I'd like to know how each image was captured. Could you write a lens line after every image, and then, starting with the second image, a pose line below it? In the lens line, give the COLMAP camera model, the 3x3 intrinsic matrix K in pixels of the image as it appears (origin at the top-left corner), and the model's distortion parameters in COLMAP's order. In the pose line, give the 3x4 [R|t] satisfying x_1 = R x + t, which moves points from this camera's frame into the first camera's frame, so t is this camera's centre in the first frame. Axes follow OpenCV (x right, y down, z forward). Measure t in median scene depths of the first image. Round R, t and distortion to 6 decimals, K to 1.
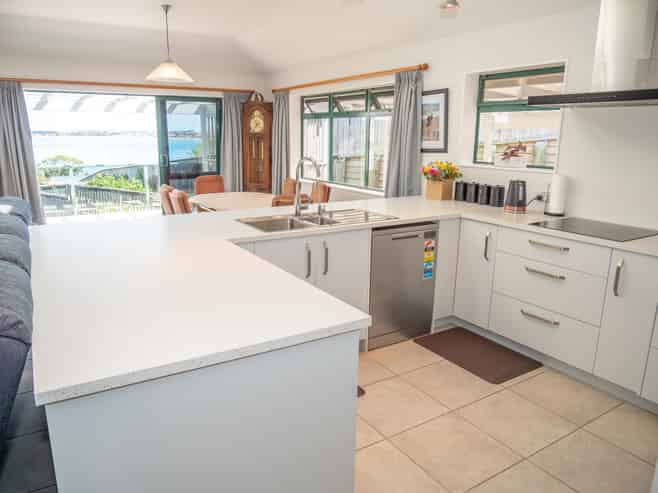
lens RADIAL K [[464.6, 0, 329.4], [0, 464.6, 249.1], [0, 0, 1]] dist [-0.050472, -0.000900]
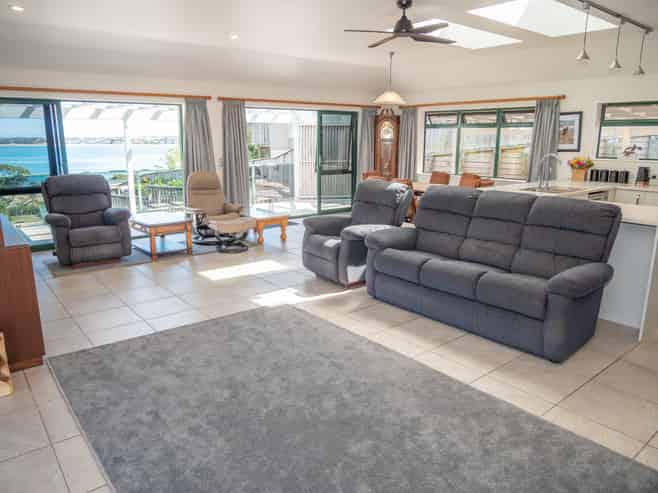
lens RADIAL K [[464.6, 0, 328.7], [0, 464.6, 245.9], [0, 0, 1]] dist [-0.050472, -0.000900]
pose [[0.996317, -0.029149, 0.080639, -0.685914], [0.030430, 0.999429, -0.014706, 0.102342], [-0.080164, 0.017106, 0.996635, -0.446236]]
